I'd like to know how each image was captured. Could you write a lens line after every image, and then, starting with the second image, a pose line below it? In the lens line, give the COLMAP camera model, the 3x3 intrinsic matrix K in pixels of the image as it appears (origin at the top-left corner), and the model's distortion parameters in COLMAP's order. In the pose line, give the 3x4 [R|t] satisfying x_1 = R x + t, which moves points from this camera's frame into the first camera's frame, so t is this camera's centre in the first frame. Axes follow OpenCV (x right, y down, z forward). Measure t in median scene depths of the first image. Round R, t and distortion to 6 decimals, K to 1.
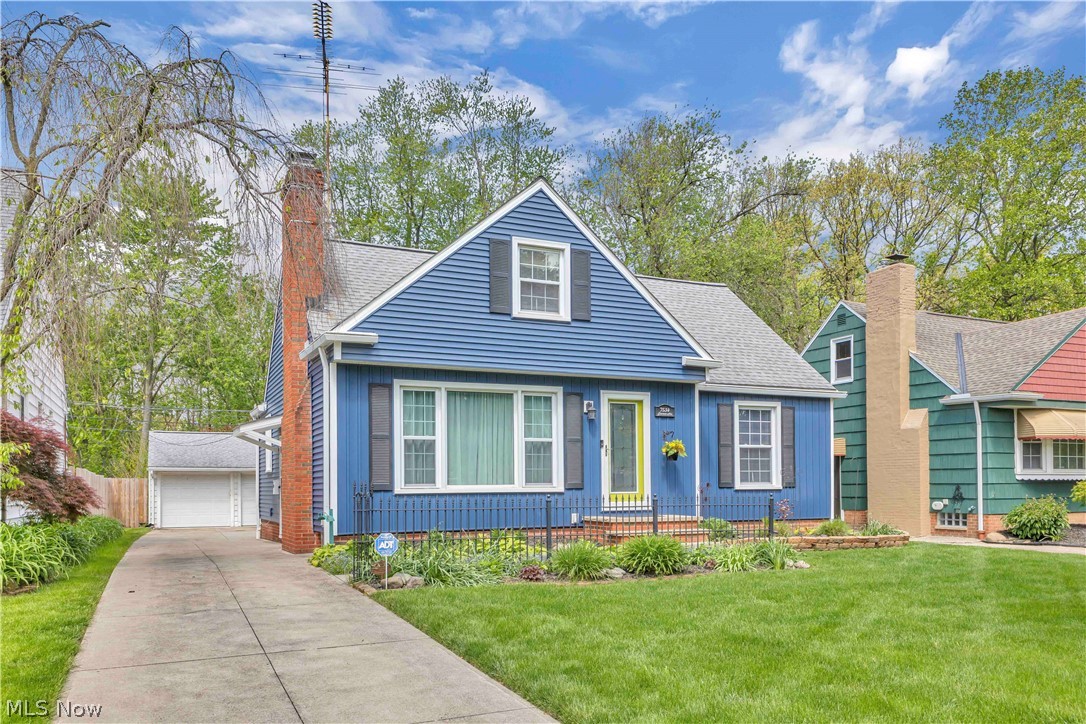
lens RADIAL K [[470.2, 0, 539.7], [0, 470.2, 364.3], [0, 0, 1]] dist [0.001814, 0.000023]
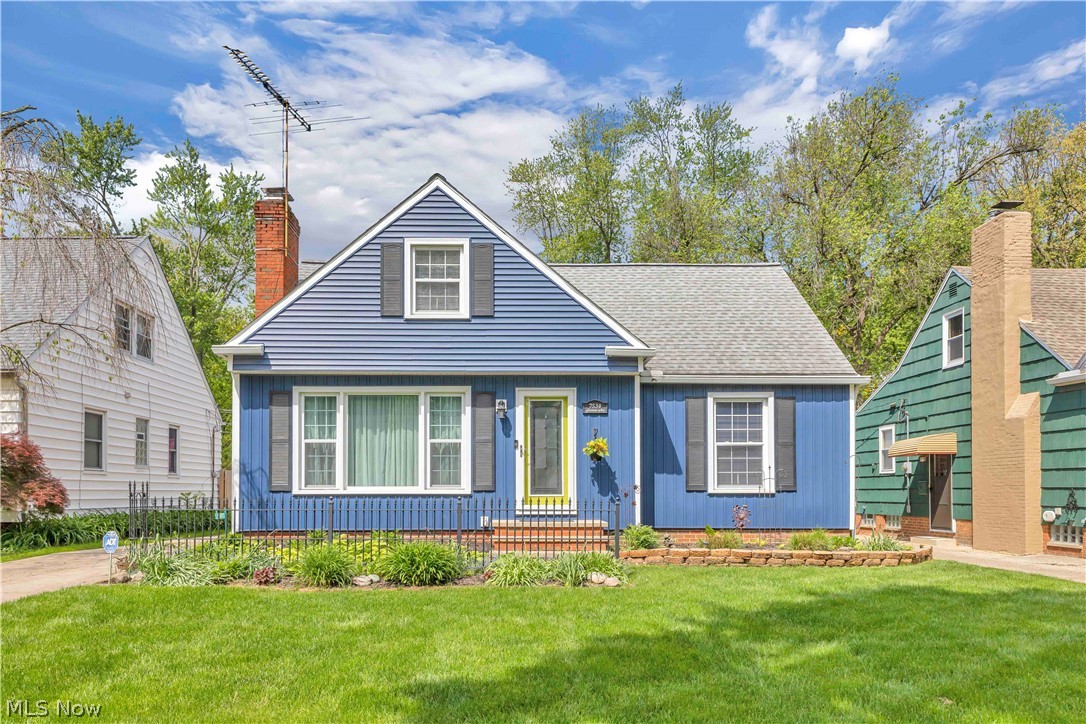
lens RADIAL K [[459.6, 0, 543.0], [0, 459.6, 372.6], [0, 0, 1]] dist [0.000661, -0.000054]
pose [[0.967889, -0.055955, -0.245072, 0.420124], [0.057726, 0.998332, 0.000044, 0.027666], [0.244661, -0.014189, 0.969505, 0.113055]]
